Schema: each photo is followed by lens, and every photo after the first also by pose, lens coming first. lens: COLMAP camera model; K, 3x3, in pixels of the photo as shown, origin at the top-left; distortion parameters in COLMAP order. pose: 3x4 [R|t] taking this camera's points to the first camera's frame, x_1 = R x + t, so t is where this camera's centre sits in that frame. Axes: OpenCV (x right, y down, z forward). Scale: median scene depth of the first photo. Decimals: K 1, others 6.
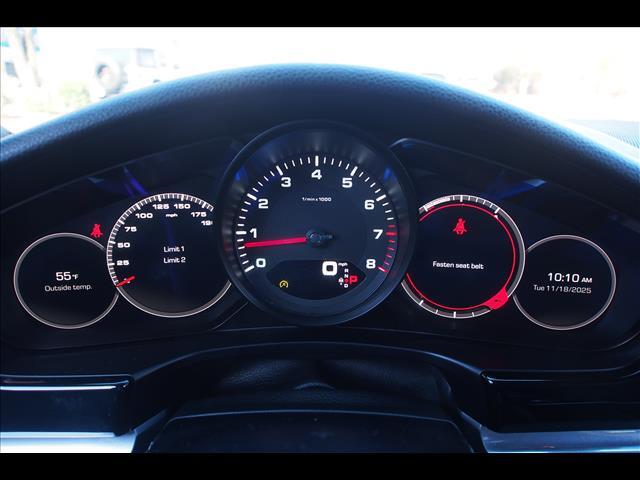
lens RADIAL K [[448.6, 0, 316.1], [0, 448.6, 238.0], [0, 0, 1]] dist [-0.035862, -0.004299]
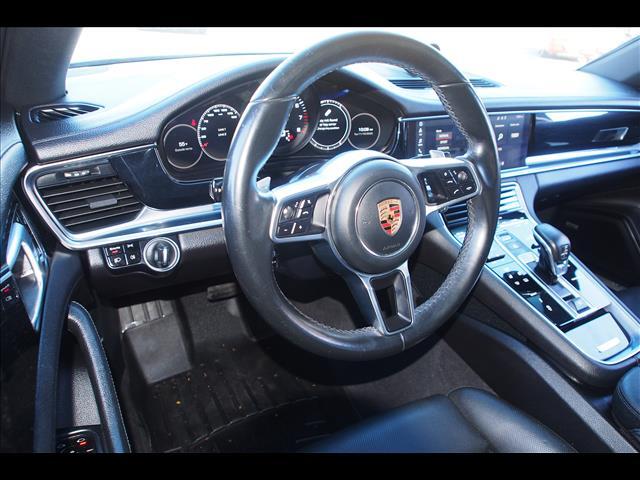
lens RADIAL K [[448.6, 0, 320.5], [0, 448.6, 239.8], [0, 0, 1]] dist [-0.035862, -0.004299]
pose [[0.872250, -0.182208, 0.453850, -1.054843], [0.093086, 0.972894, 0.211687, 0.141995], [-0.480119, -0.142397, 0.865568, -1.365469]]
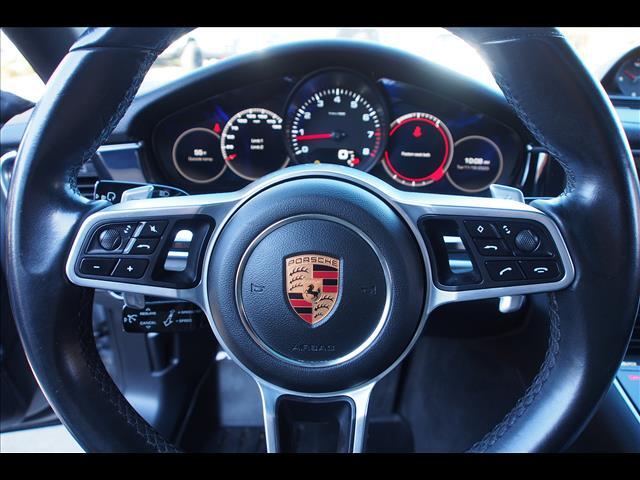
lens RADIAL K [[448.6, 0, 320.8], [0, 448.6, 241.4], [0, 0, 1]] dist [-0.035862, -0.004299]
pose [[0.997613, 0.036864, -0.058392, 0.060968], [-0.032218, 0.996386, 0.078597, 0.287182], [0.061079, -0.076528, 0.995195, -0.836814]]
